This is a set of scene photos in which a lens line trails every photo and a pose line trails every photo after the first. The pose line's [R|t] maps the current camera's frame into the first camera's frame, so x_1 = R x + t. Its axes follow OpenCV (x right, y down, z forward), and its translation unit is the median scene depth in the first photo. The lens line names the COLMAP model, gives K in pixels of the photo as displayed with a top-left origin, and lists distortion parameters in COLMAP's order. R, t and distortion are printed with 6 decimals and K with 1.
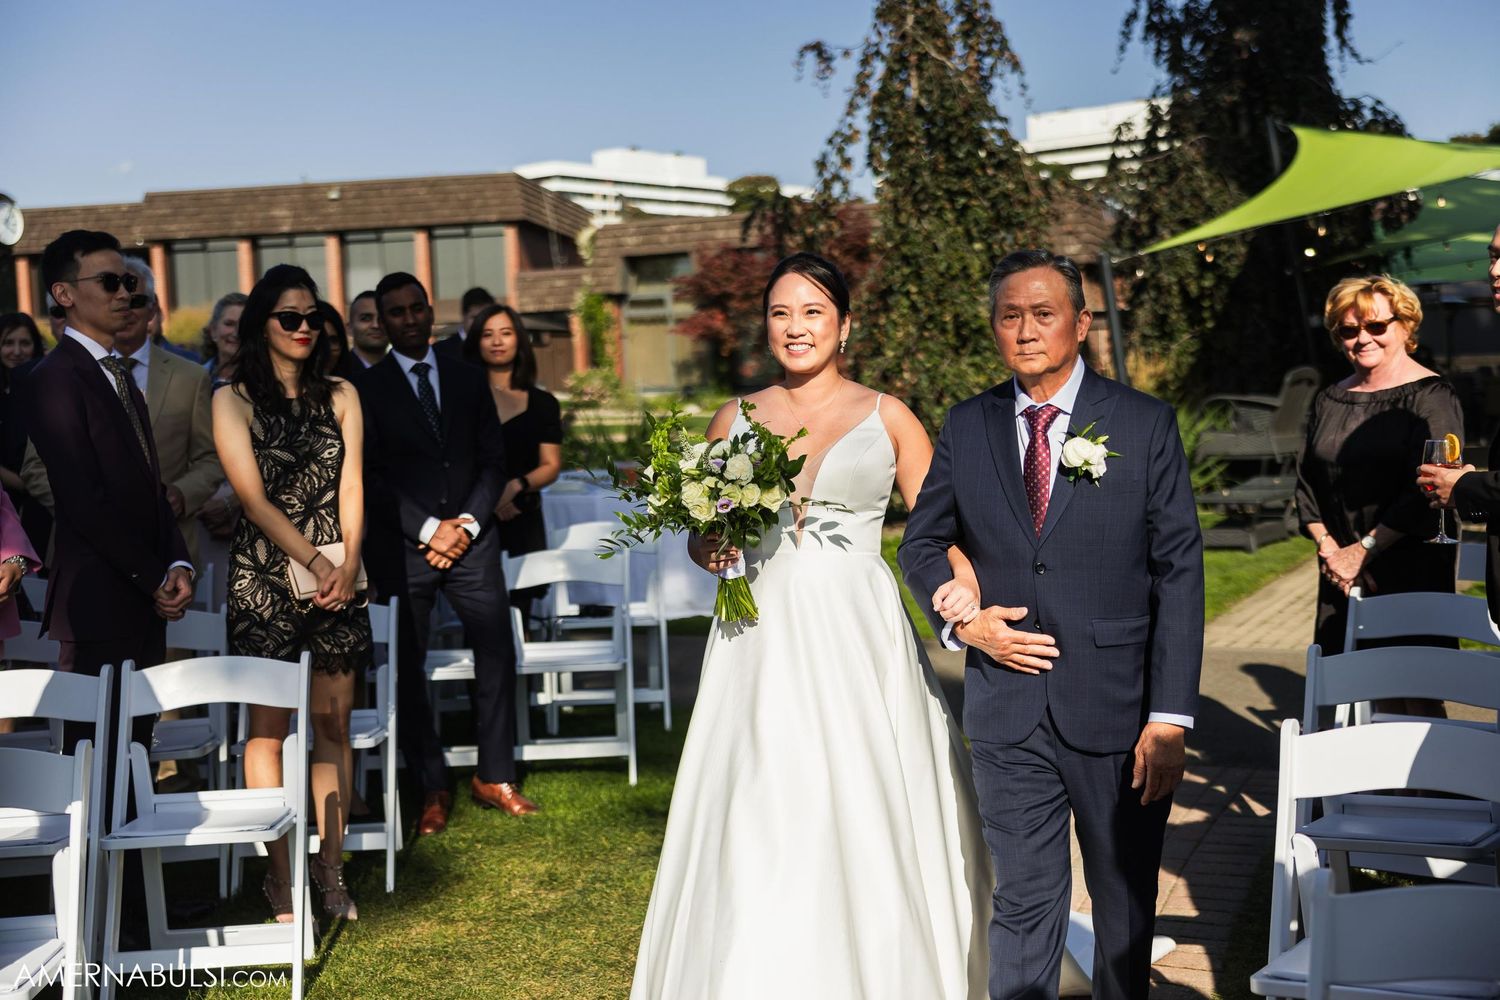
lens RADIAL K [[1862.3, 0, 790.0], [0, 1862.3, 499.8], [0, 0, 1]] dist [-0.009359, 0.007284]
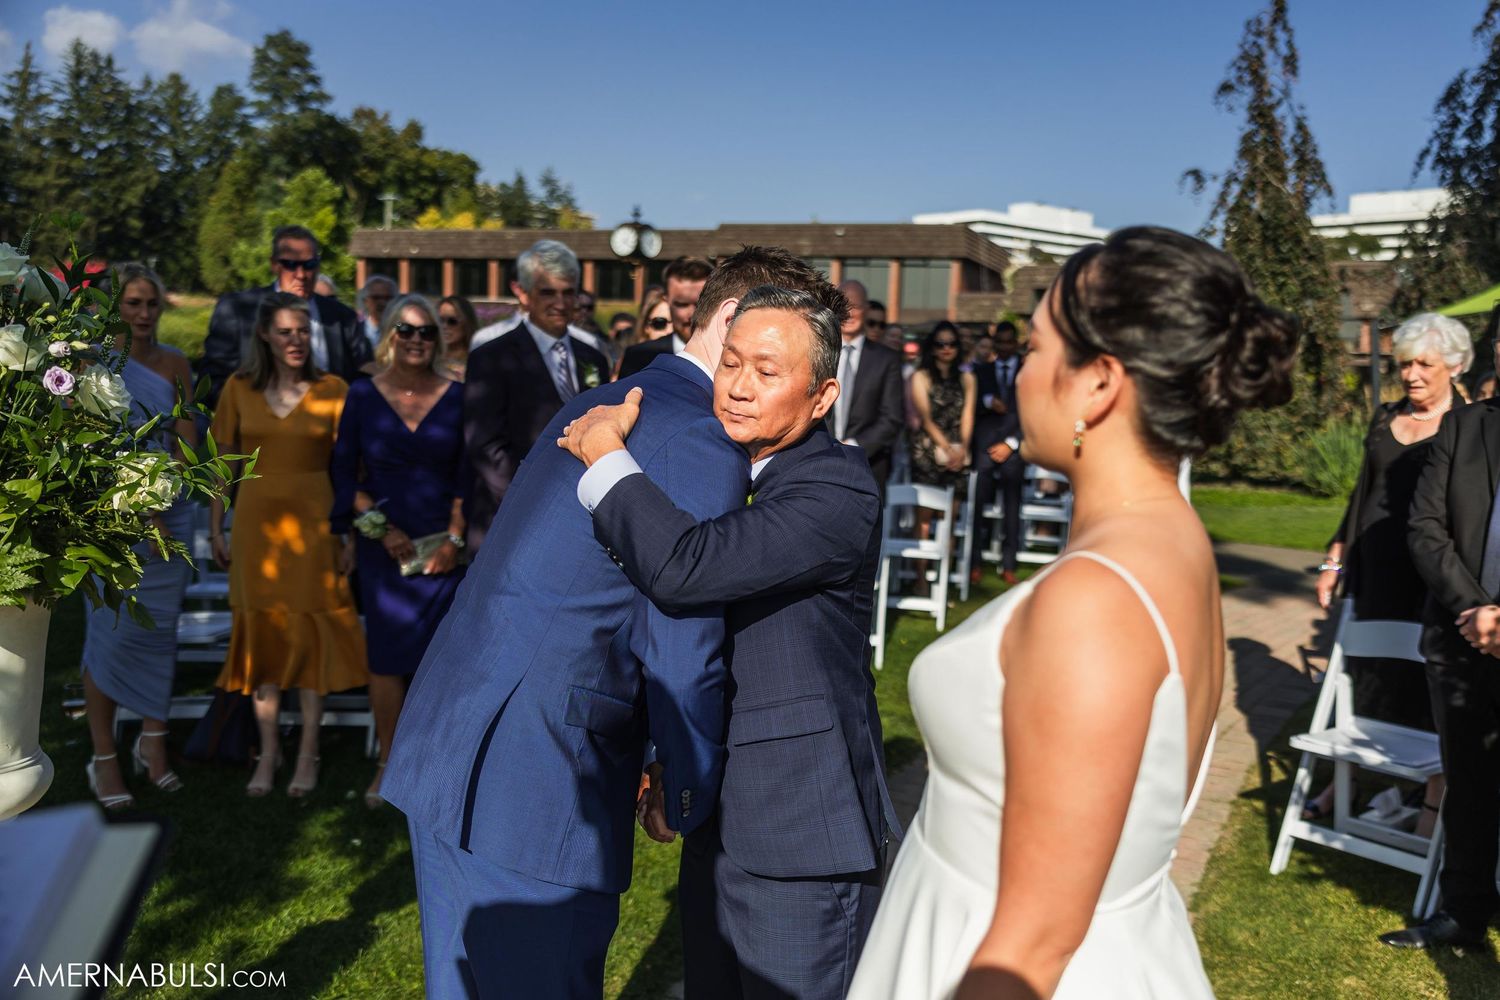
lens RADIAL K [[1397.8, 0, 755.9], [0, 1397.8, 528.7], [0, 0, 1]] dist [-0.011690, 0.036218]
pose [[0.961944, 0.112763, -0.248896, -0.014607], [-0.099943, 0.992959, 0.063598, 0.013834], [0.254315, -0.036302, 0.966440, -0.228308]]
